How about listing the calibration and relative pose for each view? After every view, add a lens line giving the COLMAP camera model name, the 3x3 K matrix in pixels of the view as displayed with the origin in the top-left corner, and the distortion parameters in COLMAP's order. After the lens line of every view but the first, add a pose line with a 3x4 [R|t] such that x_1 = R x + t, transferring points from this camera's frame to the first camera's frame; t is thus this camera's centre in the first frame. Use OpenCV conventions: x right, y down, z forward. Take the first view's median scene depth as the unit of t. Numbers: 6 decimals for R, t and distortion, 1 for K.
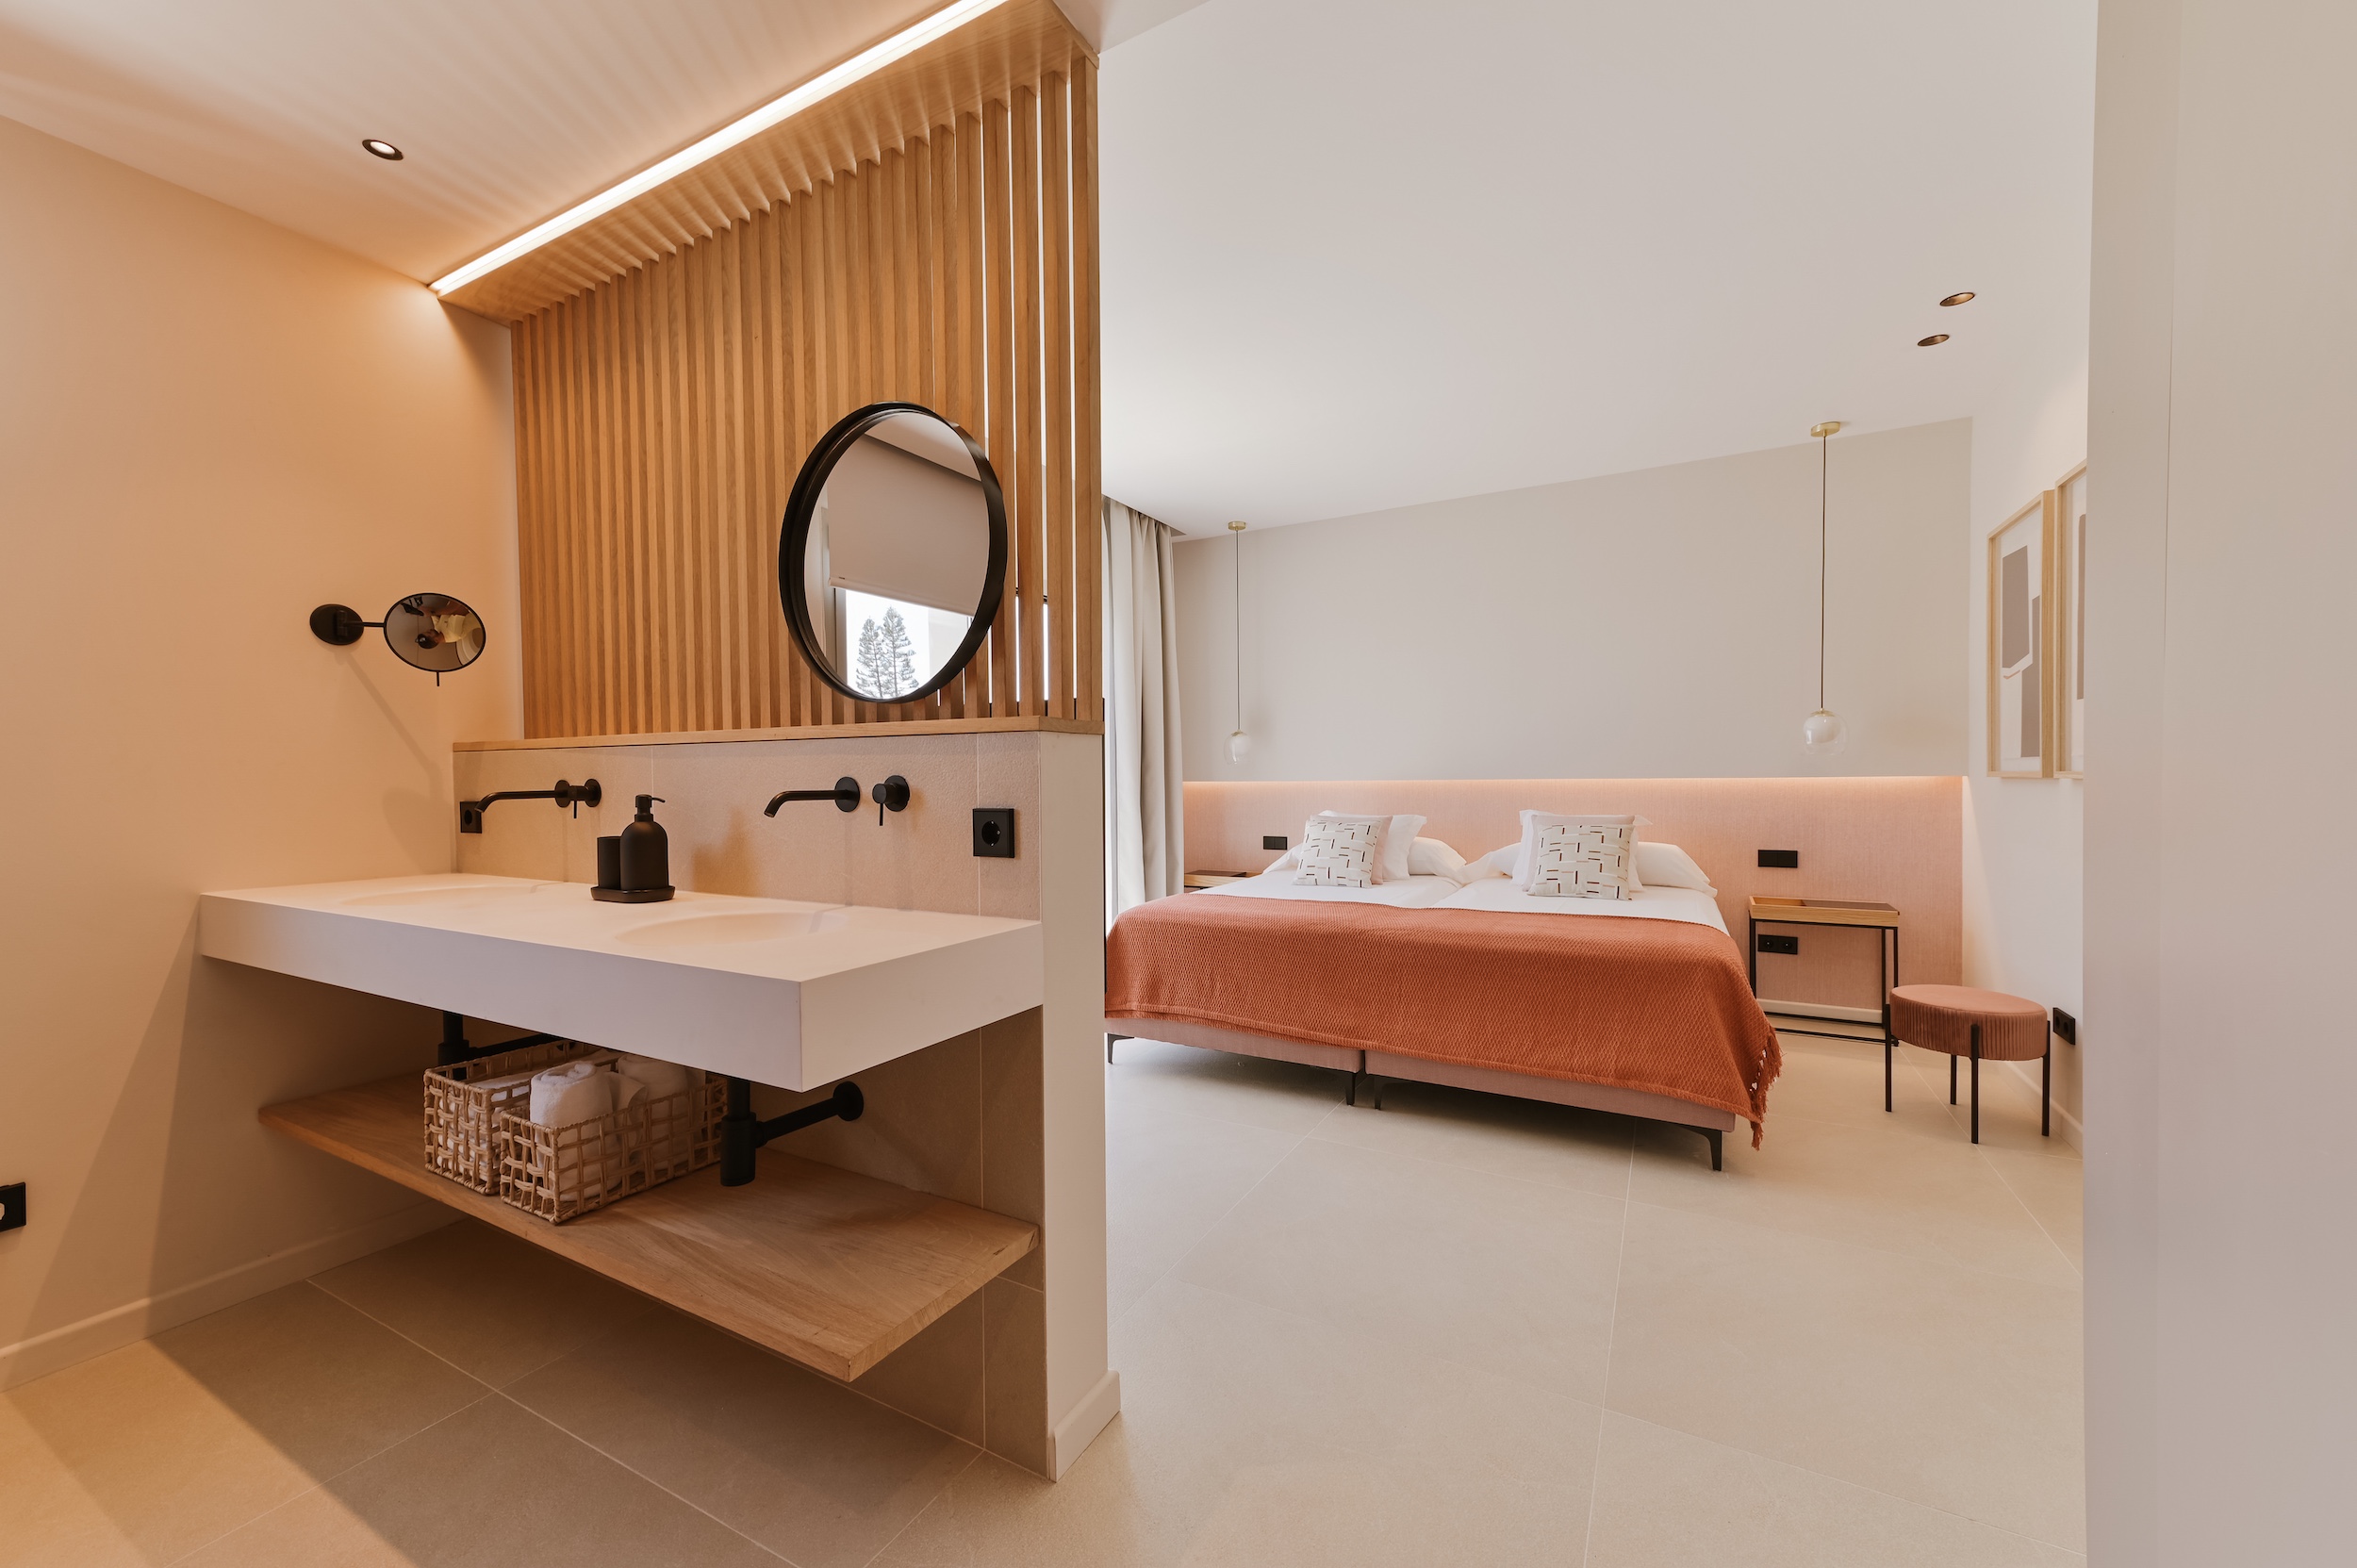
lens RADIAL K [[915.7, 0, 1179.5], [0, 915.7, 796.7], [0, 0, 1]] dist [0.014425, 0.000121]
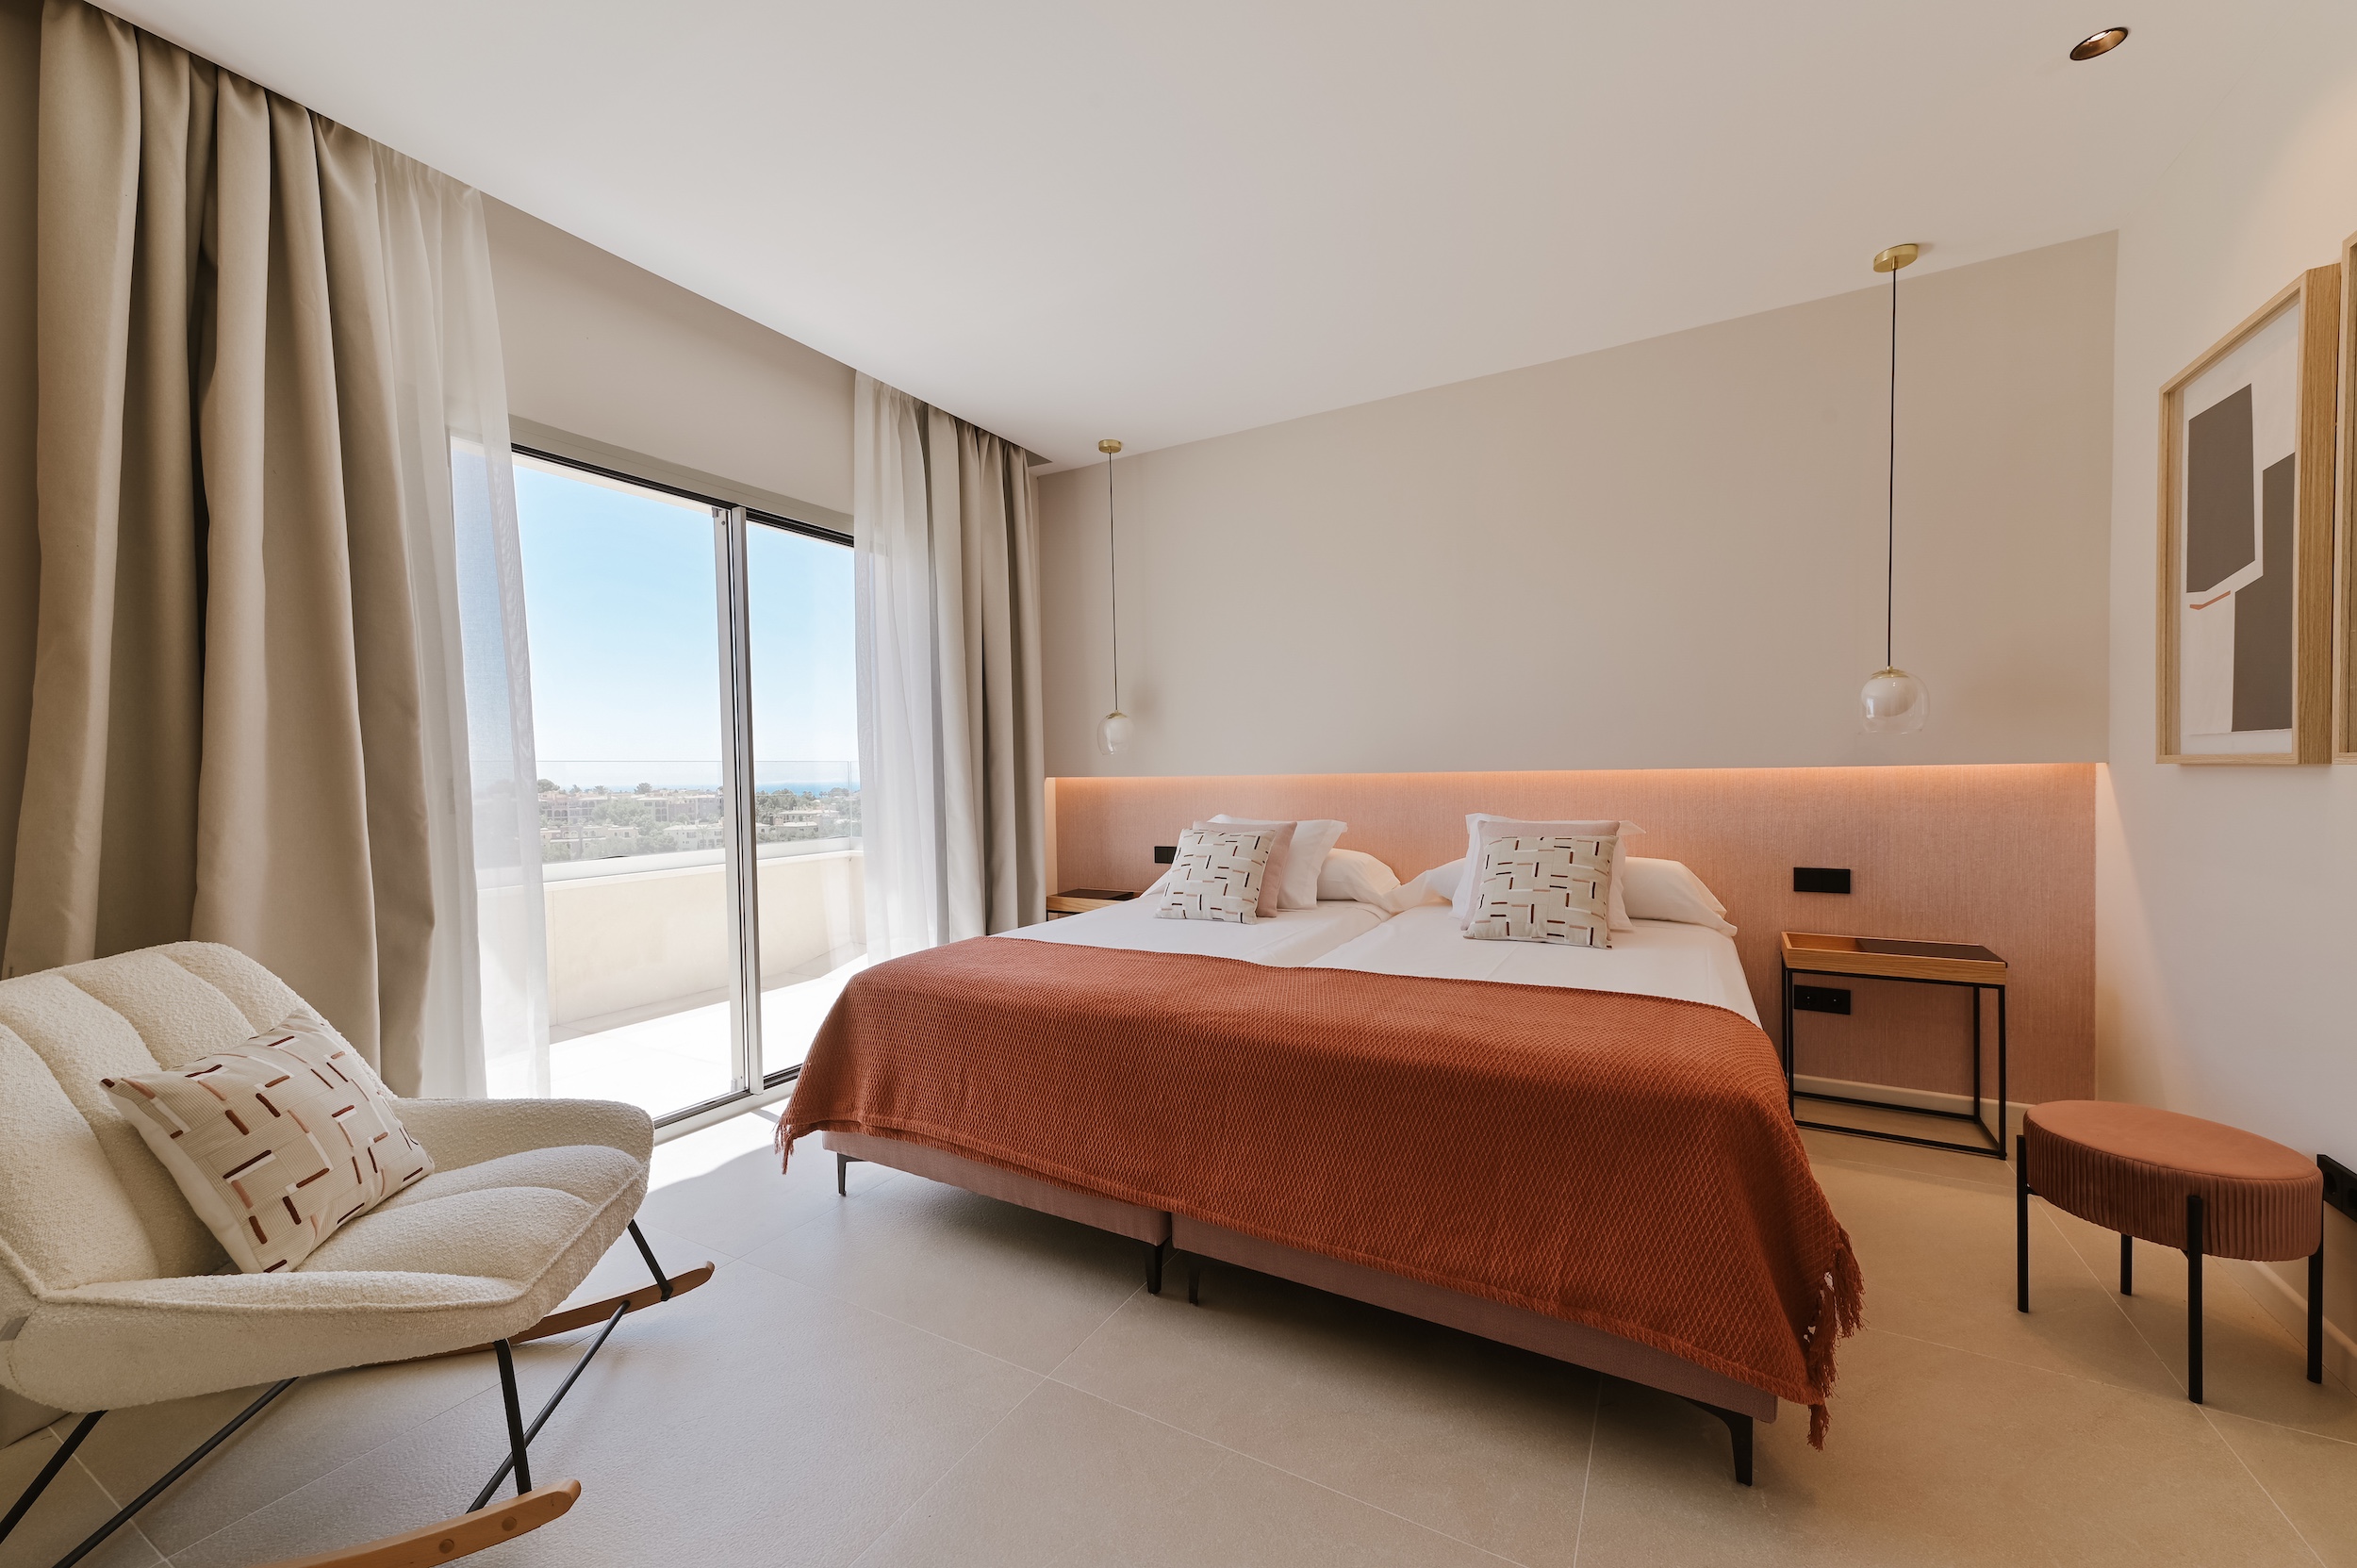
lens RADIAL K [[915.7, 0, 1179.5], [0, 915.7, 796.7], [0, 0, 1]] dist [0.014425, 0.000121]
pose [[0.999902, -0.007201, -0.012042, 0.174322], [0.007292, 0.999946, 0.007459, -0.007245], [0.011987, -0.007546, 0.999900, 0.303964]]
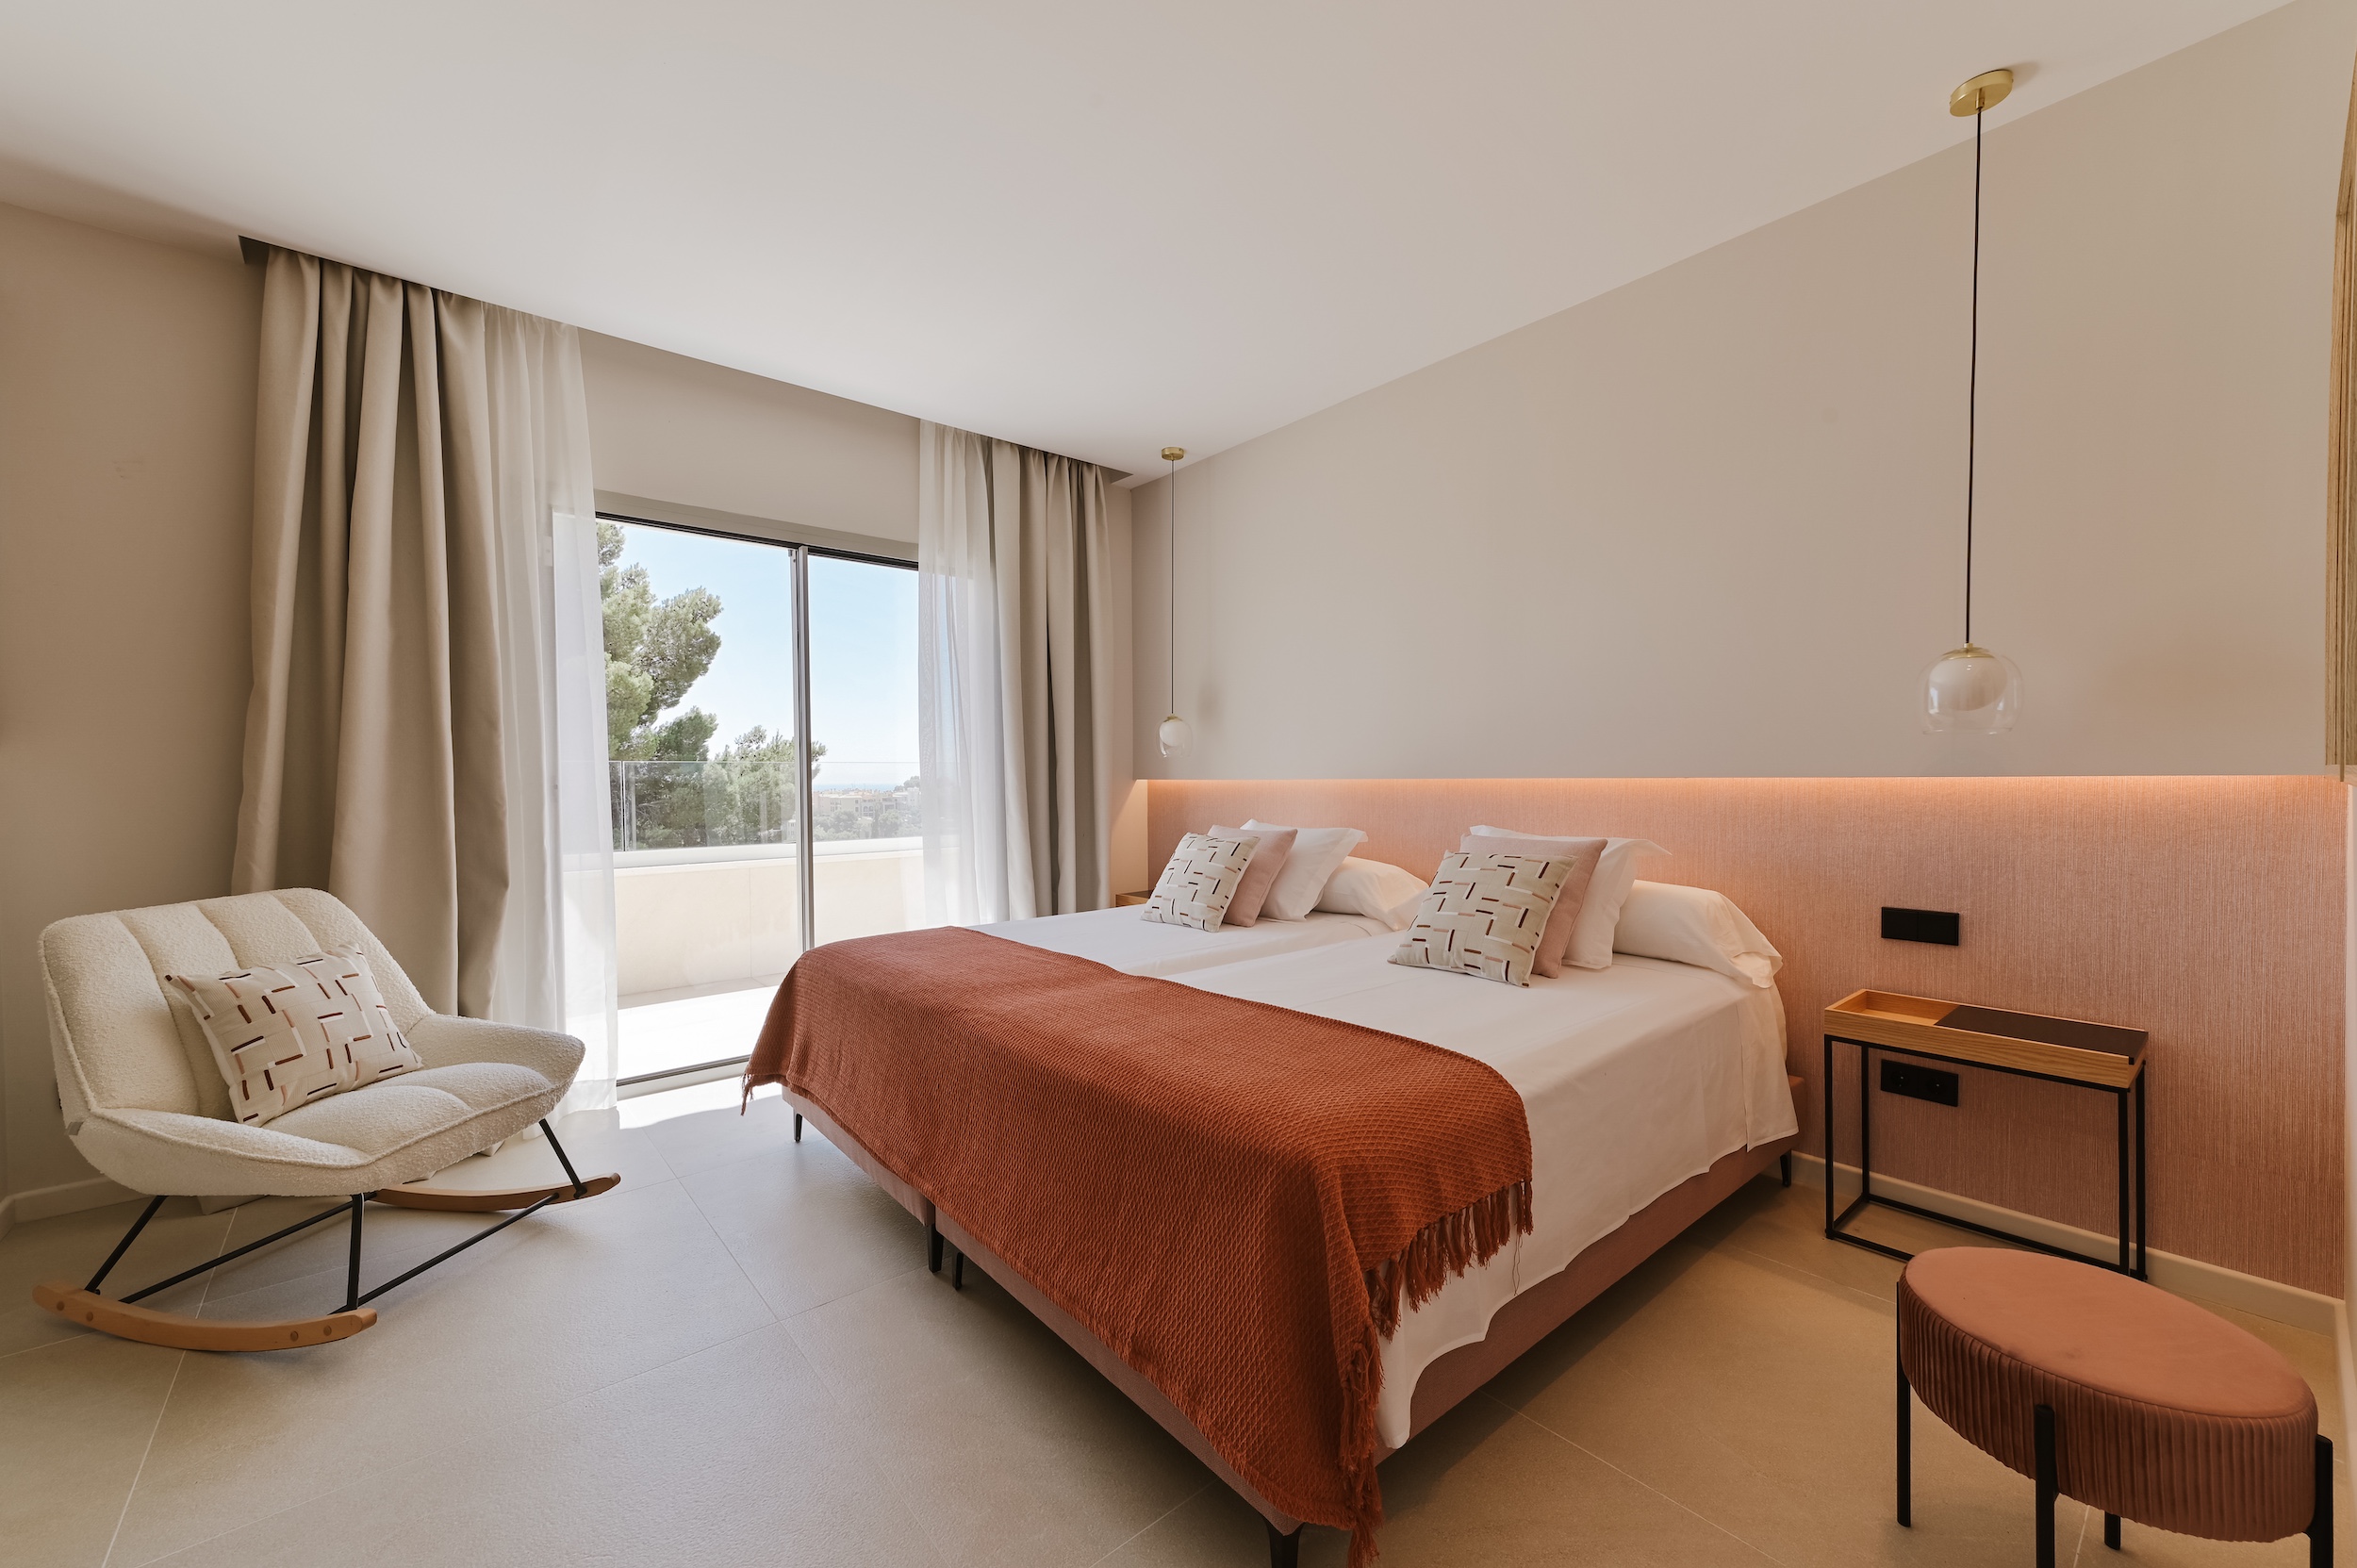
lens RADIAL K [[915.7, 0, 1179.5], [0, 915.7, 796.7], [0, 0, 1]] dist [0.014425, 0.000121]
pose [[0.933285, 0.009923, -0.358999, 0.478751], [-0.008226, 0.999947, 0.006256, -0.009885], [0.359042, -0.002886, 0.933317, 0.363205]]
